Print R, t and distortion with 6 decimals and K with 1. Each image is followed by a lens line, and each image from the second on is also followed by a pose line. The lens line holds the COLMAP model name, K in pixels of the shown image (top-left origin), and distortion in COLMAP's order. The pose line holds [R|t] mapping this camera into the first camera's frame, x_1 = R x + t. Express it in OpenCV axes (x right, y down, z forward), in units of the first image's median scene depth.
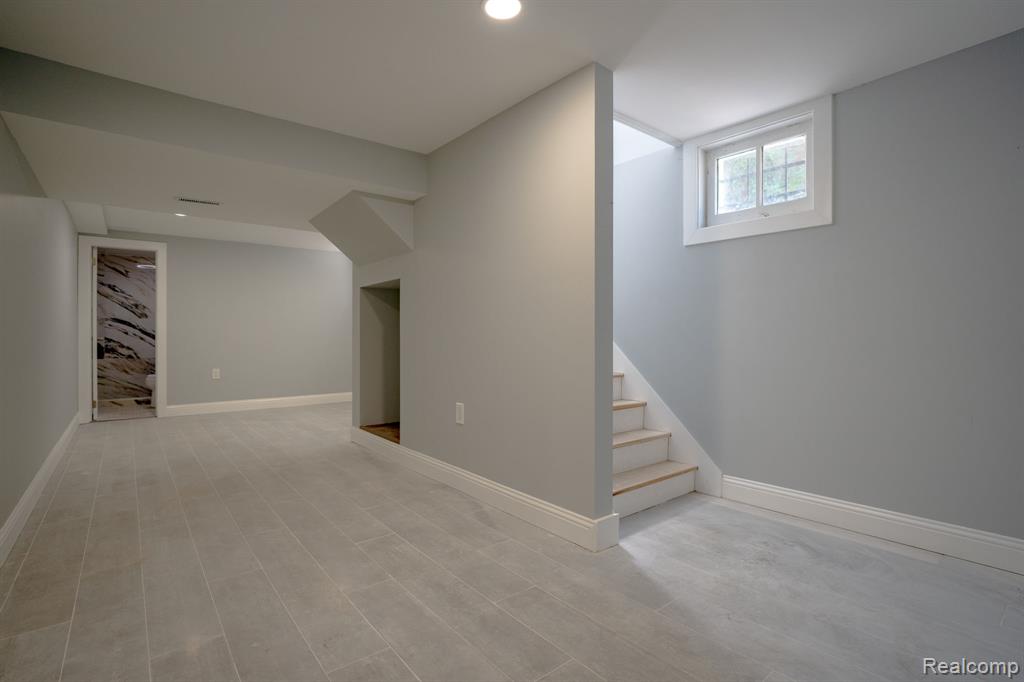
lens RADIAL K [[477.7, 0, 511.7], [0, 477.7, 342.0], [0, 0, 1]] dist [-0.023579, 0.002146]
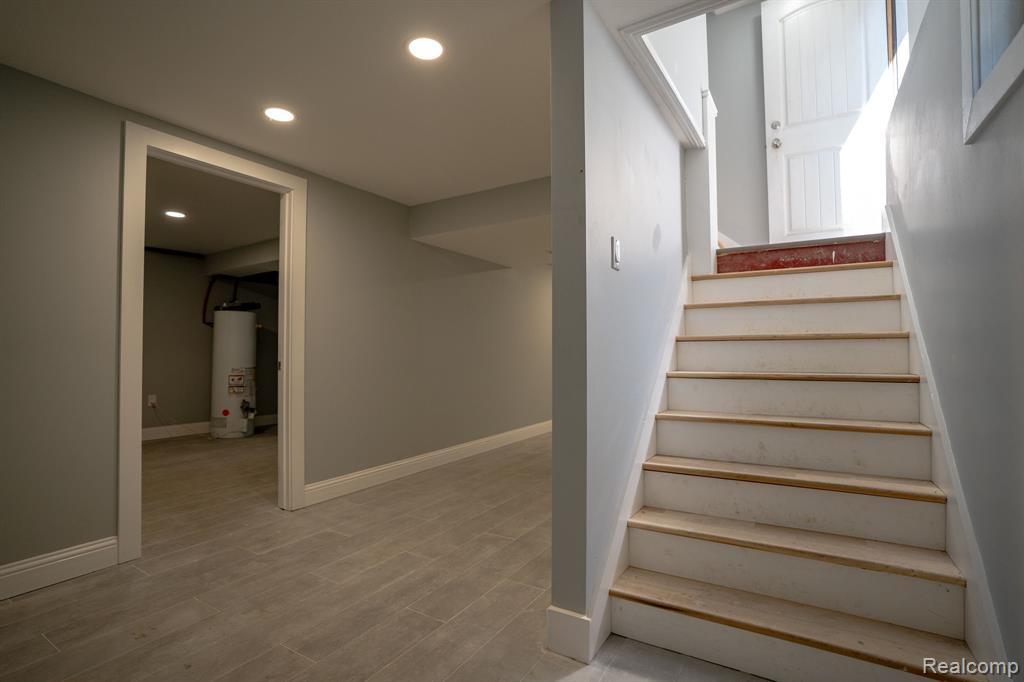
lens RADIAL K [[477.7, 0, 514.5], [0, 477.7, 346.3], [0, 0, 1]] dist [-0.023579, 0.002146]
pose [[0.345957, -0.019319, -0.938052, 1.037930], [0.005175, 0.999812, -0.018682, -0.017436], [0.938236, 0.001609, 0.345992, 0.841510]]
